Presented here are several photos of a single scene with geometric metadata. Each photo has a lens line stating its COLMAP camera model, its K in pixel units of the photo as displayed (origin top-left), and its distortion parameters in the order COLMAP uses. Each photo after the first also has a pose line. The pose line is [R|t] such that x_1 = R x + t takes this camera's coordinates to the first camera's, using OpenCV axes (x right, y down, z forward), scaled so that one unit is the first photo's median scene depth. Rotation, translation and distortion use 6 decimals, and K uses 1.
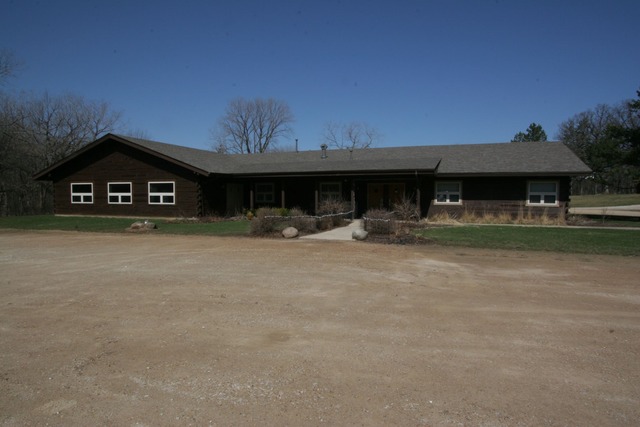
lens RADIAL K [[390.1, 0, 319.0], [0, 390.1, 212.3], [0, 0, 1]] dist [-0.015152, 0.001922]
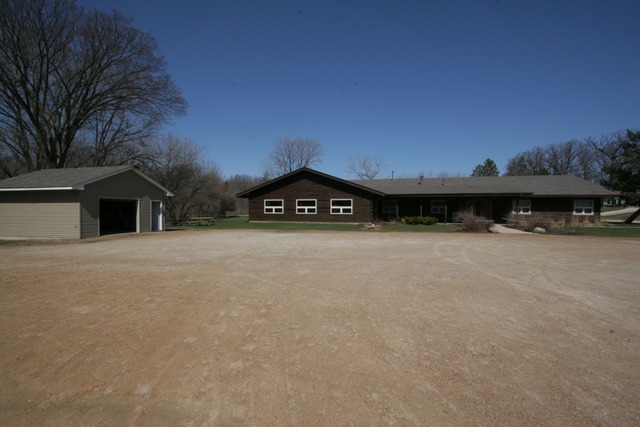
lens RADIAL K [[293.8, 0, 320.6], [0, 293.8, 215.7], [0, 0, 1]] dist [-0.008447, -0.000423]
pose [[0.996929, -0.000420, 0.078310, -0.561753], [0.001722, 0.999861, -0.016559, 0.004812], [-0.078292, 0.016644, 0.996792, -0.141110]]
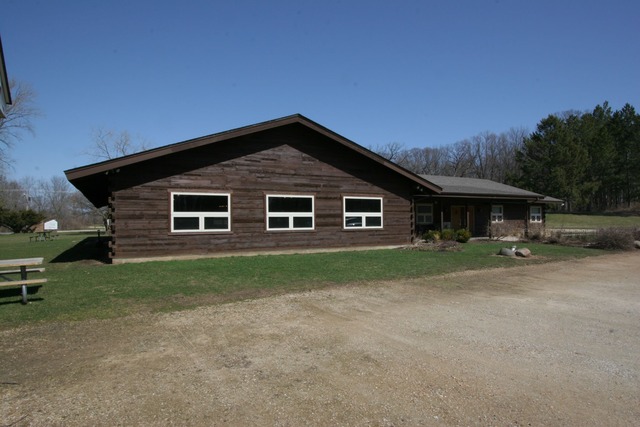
lens RADIAL K [[390.1, 0, 315.5], [0, 390.1, 215.5], [0, 0, 1]] dist [-0.015152, 0.001922]
pose [[0.640274, 0.000760, 0.768146, -0.984278], [0.034132, 0.998984, -0.029439, -0.026344], [-0.767388, 0.045068, 0.639597, 0.594227]]
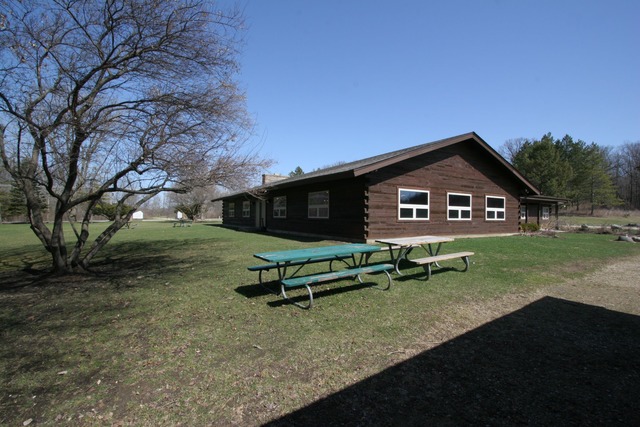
lens RADIAL K [[293.8, 0, 323.7], [0, 293.8, 208.2], [0, 0, 1]] dist [-0.008447, -0.000423]
pose [[0.590123, 0.019388, 0.807081, -1.200630], [0.008403, 0.999510, -0.030155, -0.031409], [-0.807270, 0.024577, 0.589671, 0.892494]]
